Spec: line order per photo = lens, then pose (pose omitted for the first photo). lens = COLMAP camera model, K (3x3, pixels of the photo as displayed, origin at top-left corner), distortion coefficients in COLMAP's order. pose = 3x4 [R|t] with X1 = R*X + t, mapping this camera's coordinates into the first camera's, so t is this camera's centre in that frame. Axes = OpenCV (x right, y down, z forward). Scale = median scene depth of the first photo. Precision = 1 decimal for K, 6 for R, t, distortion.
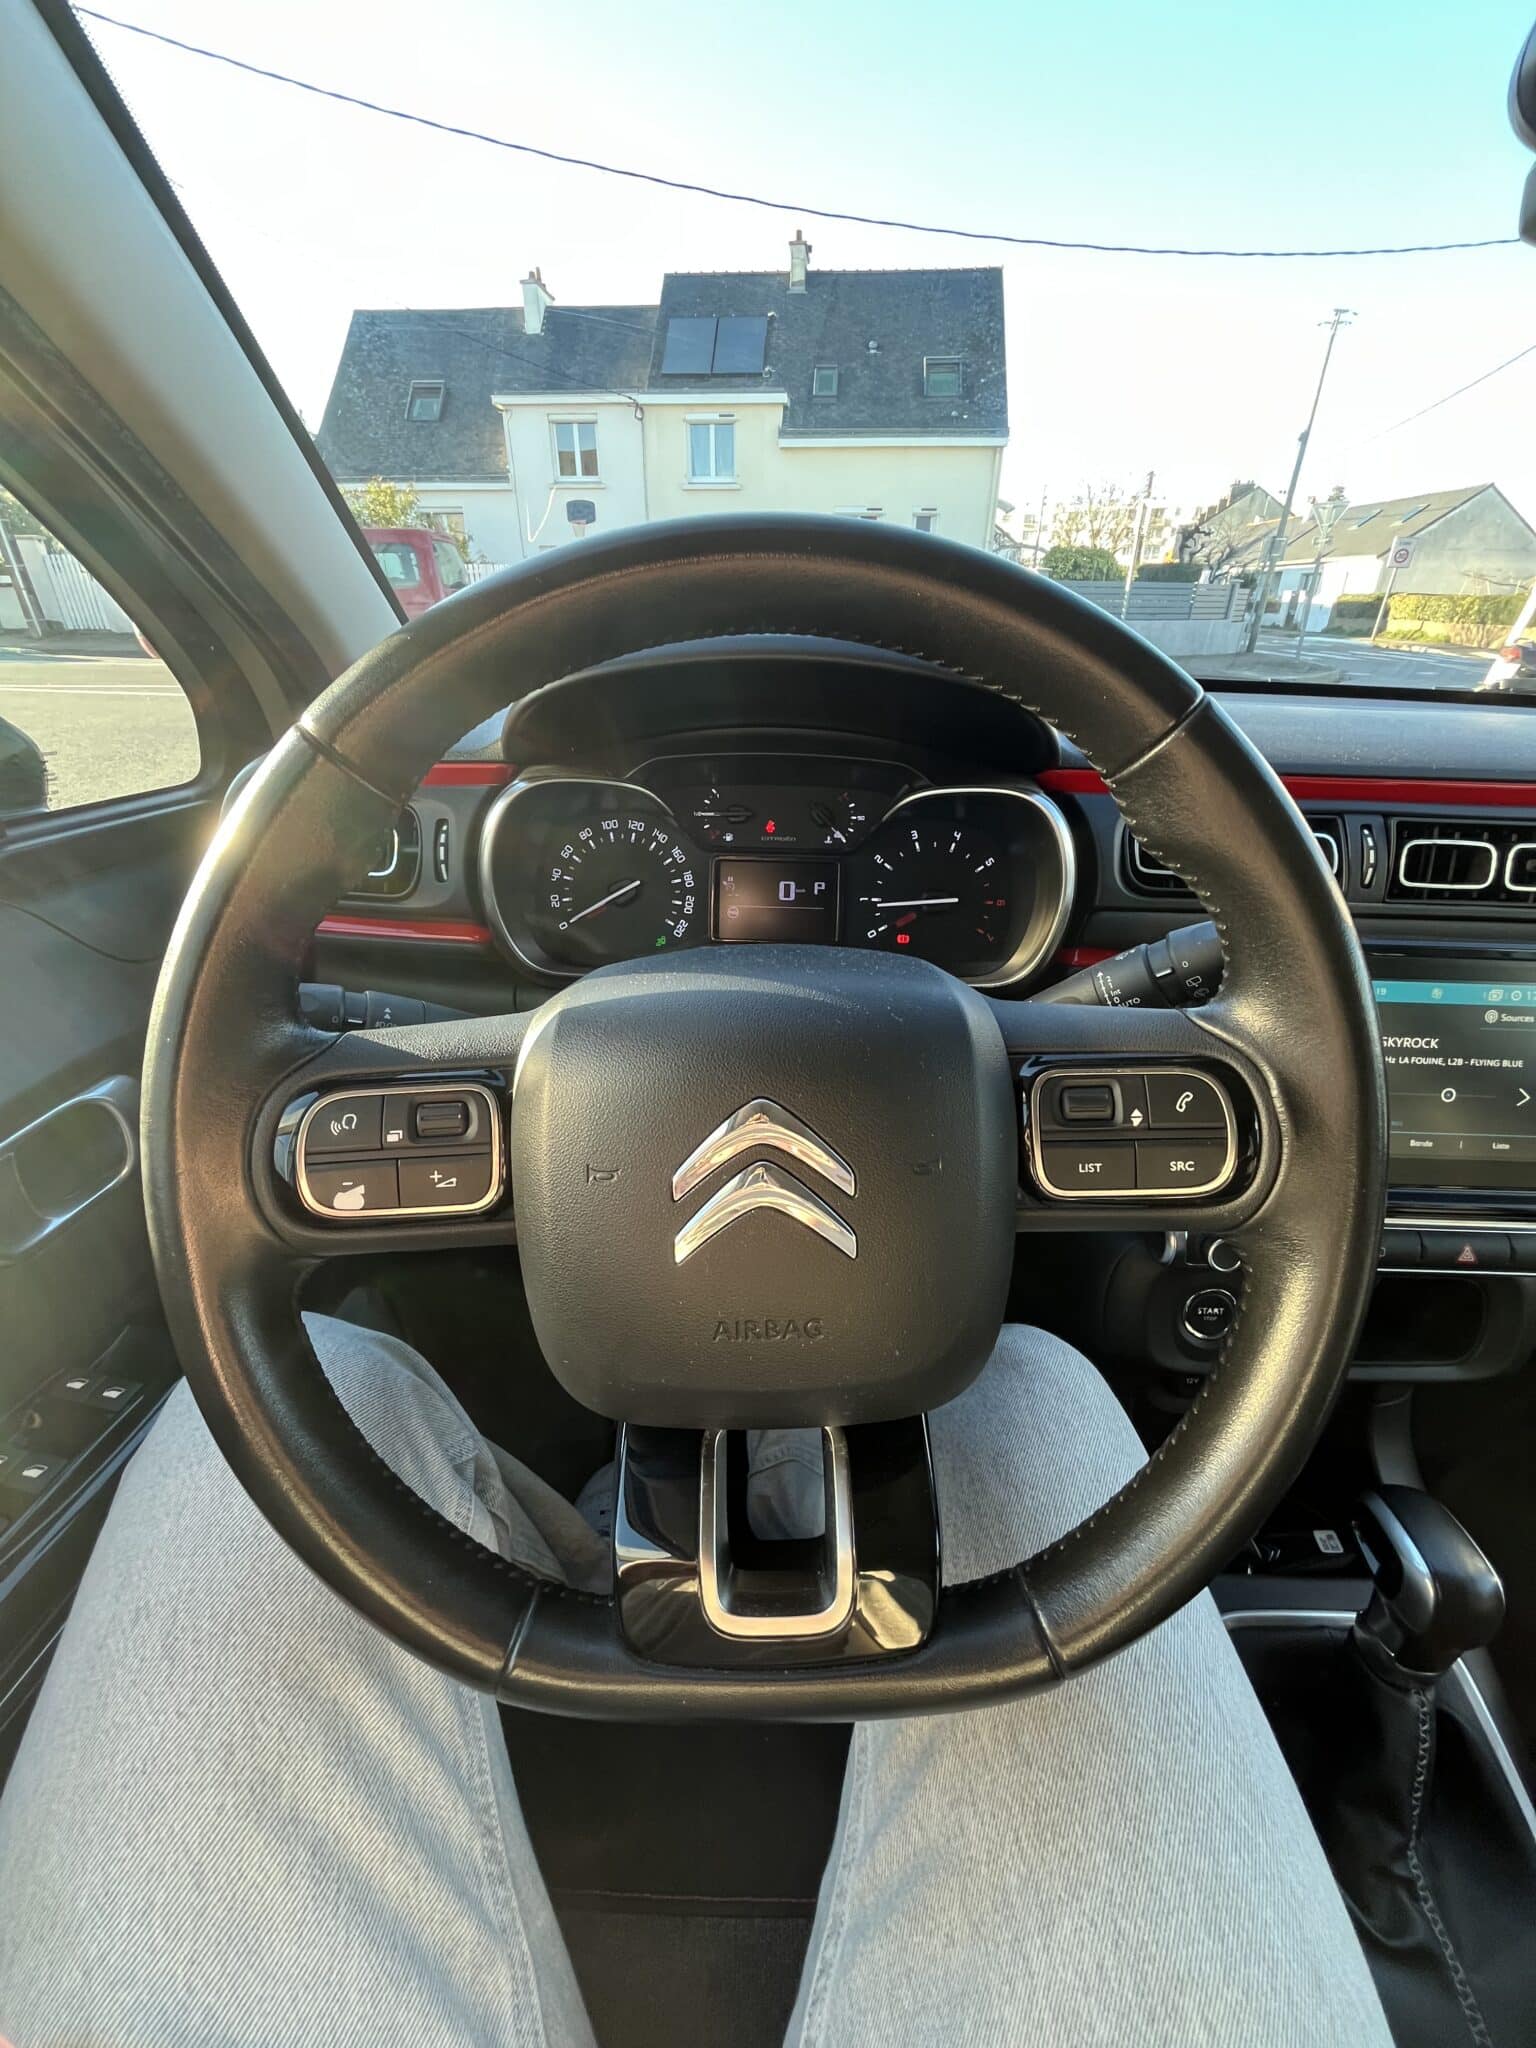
lens RADIAL K [[819.6, 0, 774.8], [0, 819.6, 1024.0], [0, 0, 1]] dist [-0.001636, -0.000320]
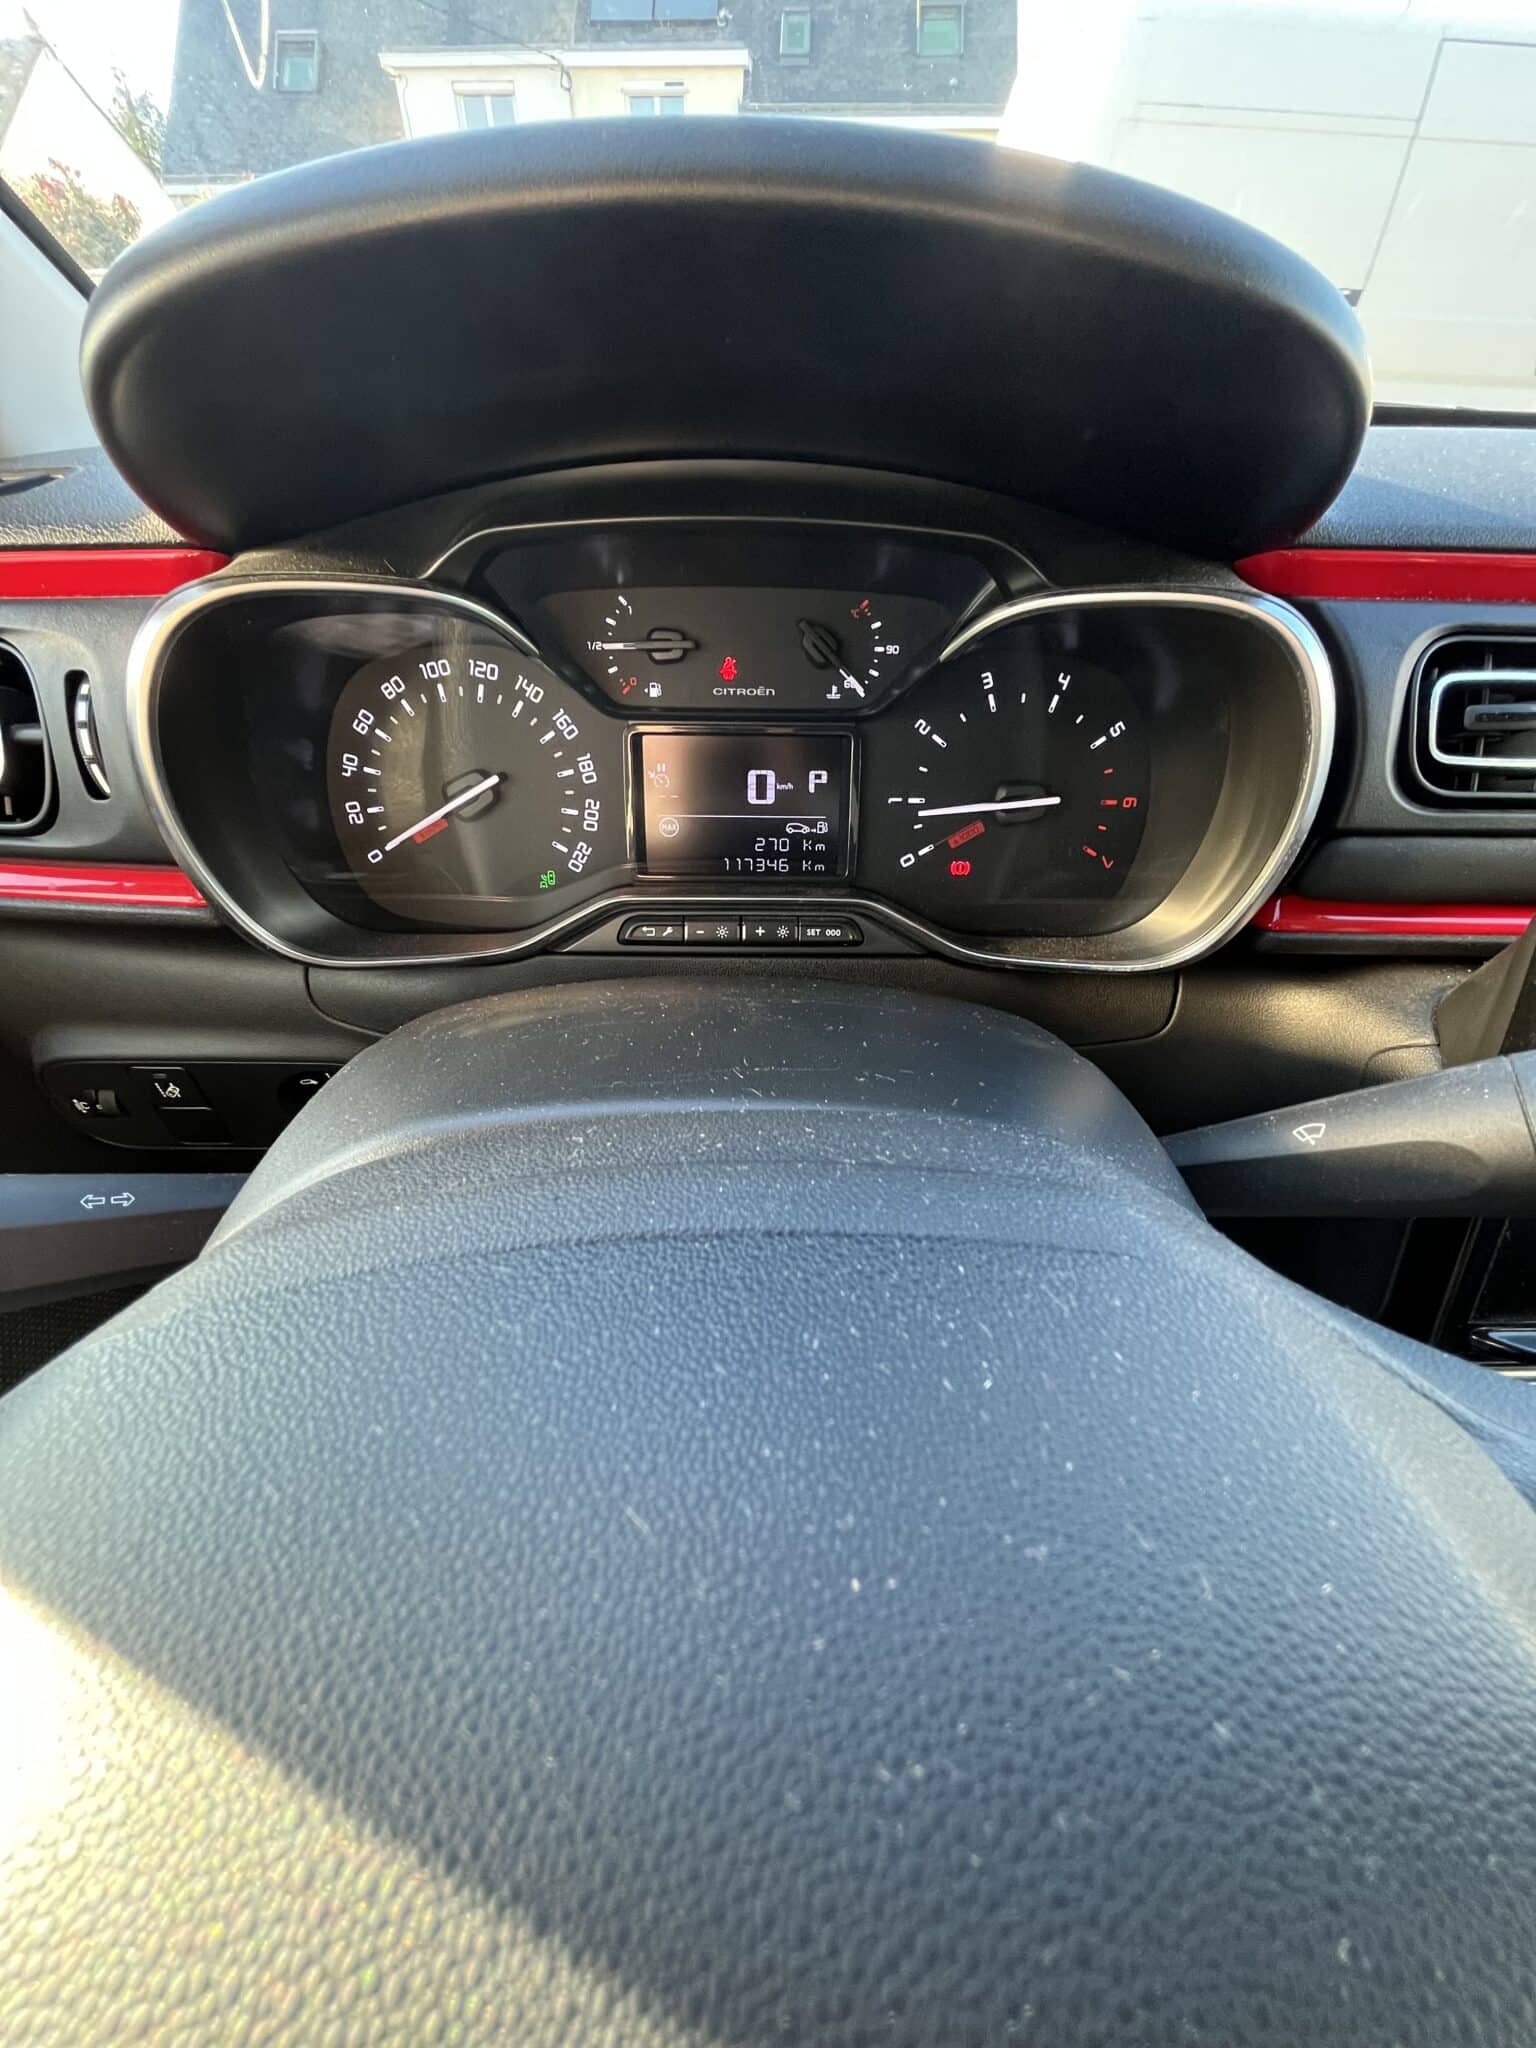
lens RADIAL K [[819.6, 0, 771.2], [0, 819.6, 1022.3], [0, 0, 1]] dist [-0.001636, -0.000320]
pose [[0.999542, -0.023328, 0.019275, 0.007121], [0.018740, 0.977302, 0.211019, -0.122393], [-0.023760, -0.210561, 0.977292, 0.404739]]
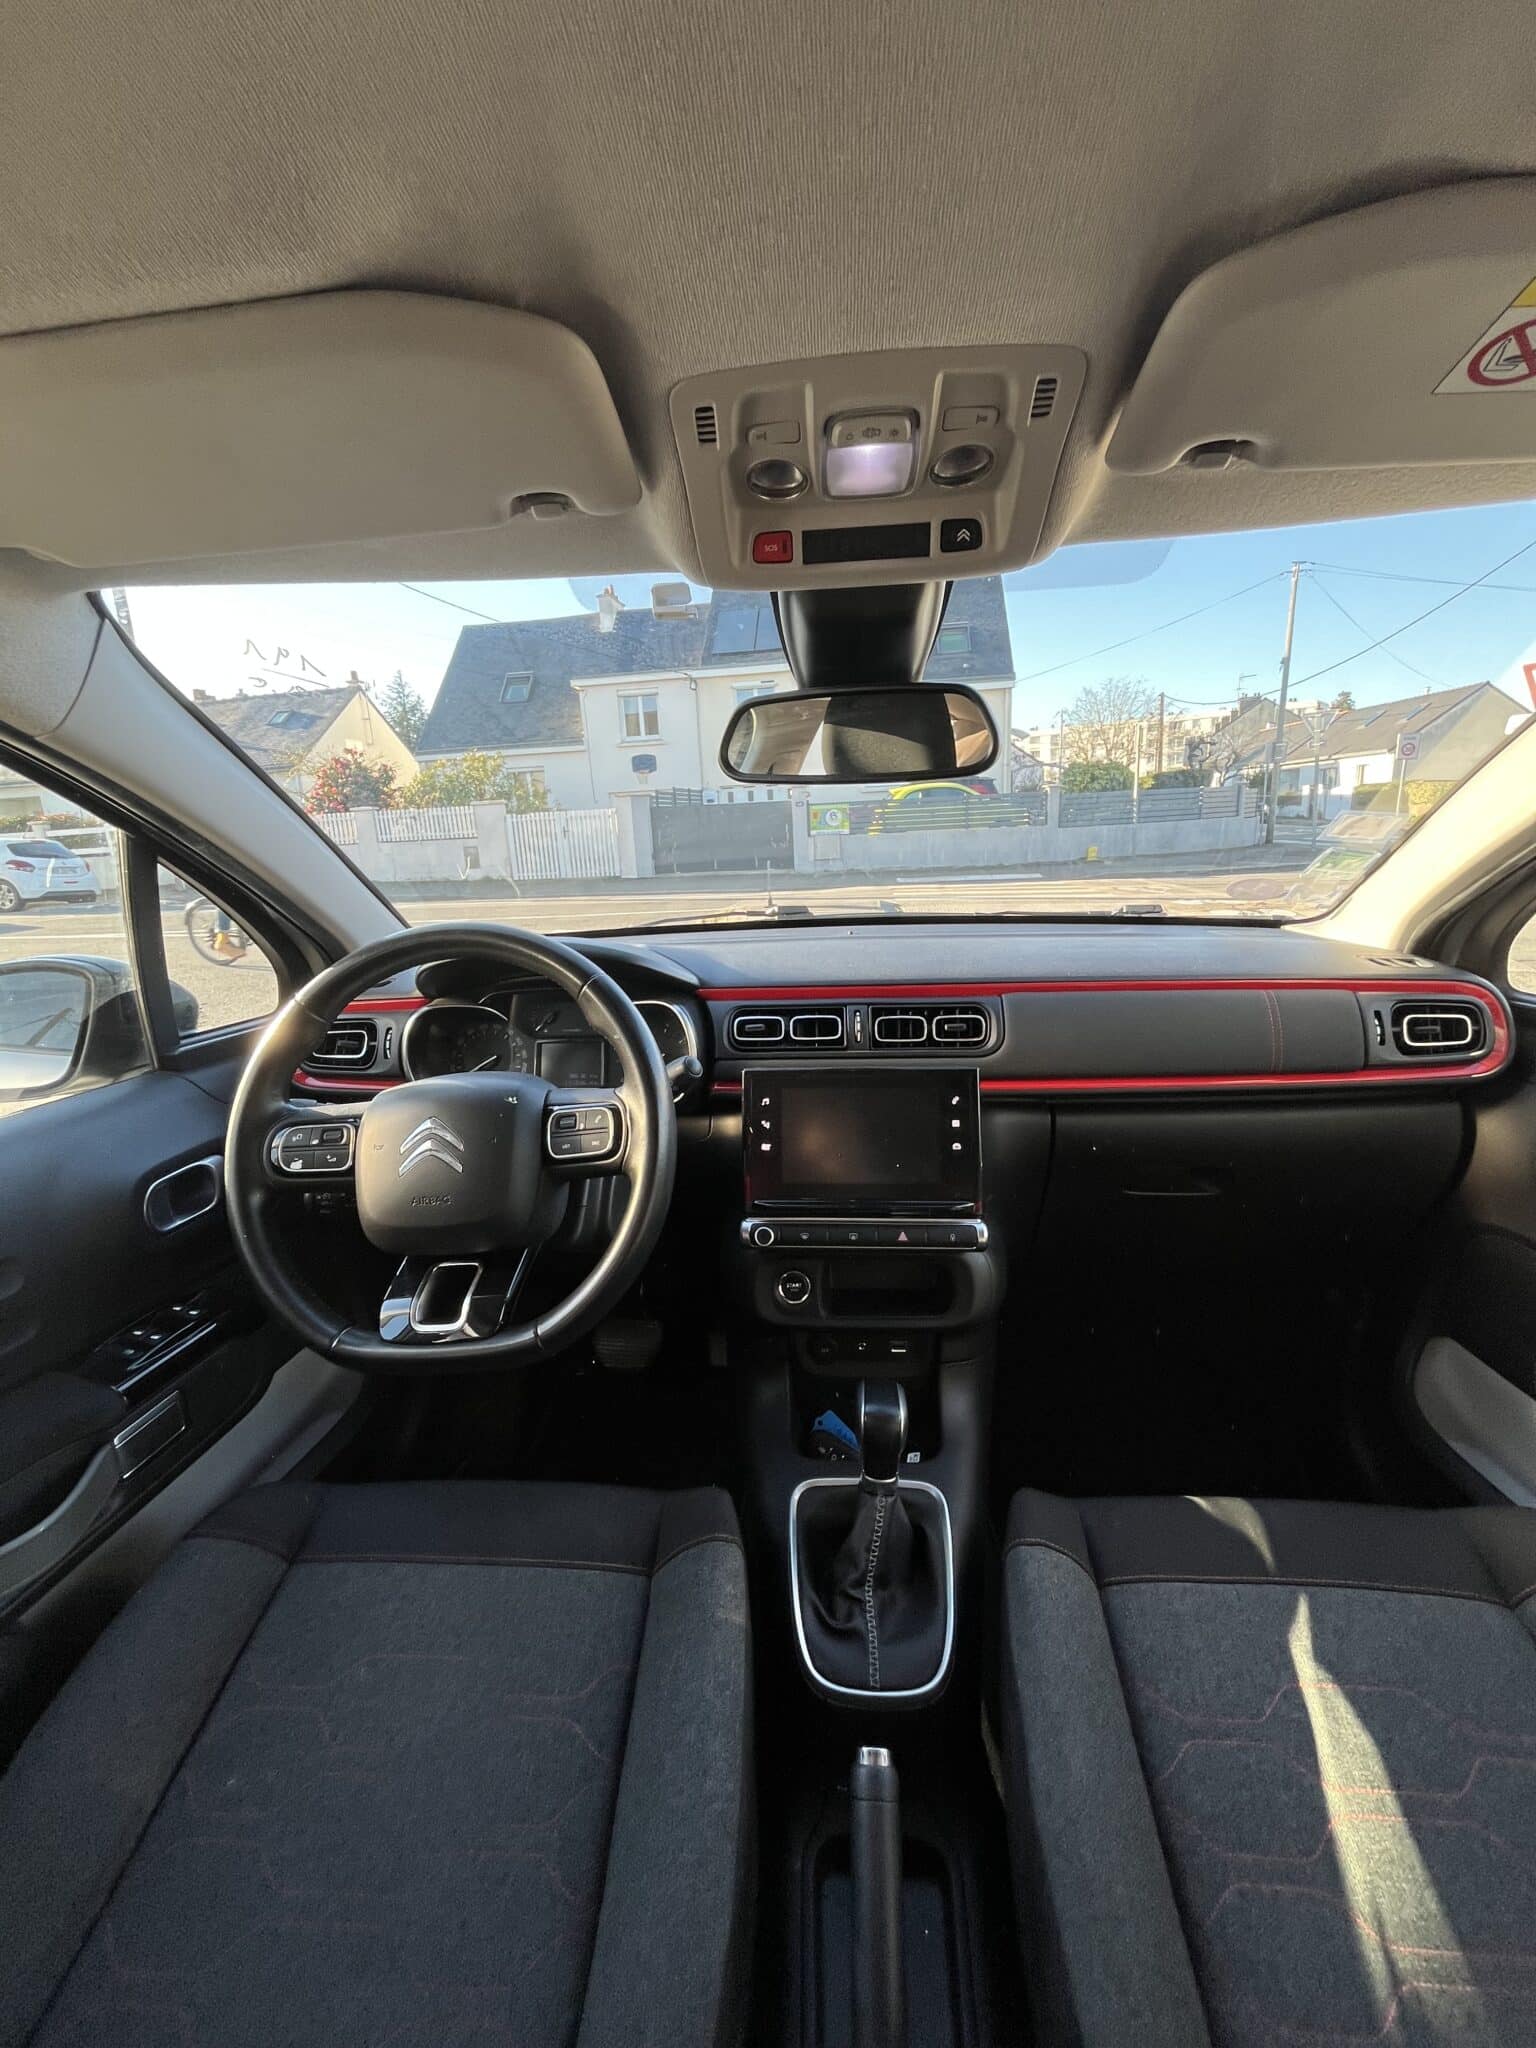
lens RADIAL K [[819.6, 0, 772.9], [0, 819.6, 1034.3], [0, 0, 1]] dist [-0.001636, -0.000320]
pose [[0.996343, -0.040556, -0.075201, 0.576491], [0.022857, 0.974603, -0.222768, 0.196044], [0.082326, 0.220235, 0.971967, -0.723730]]
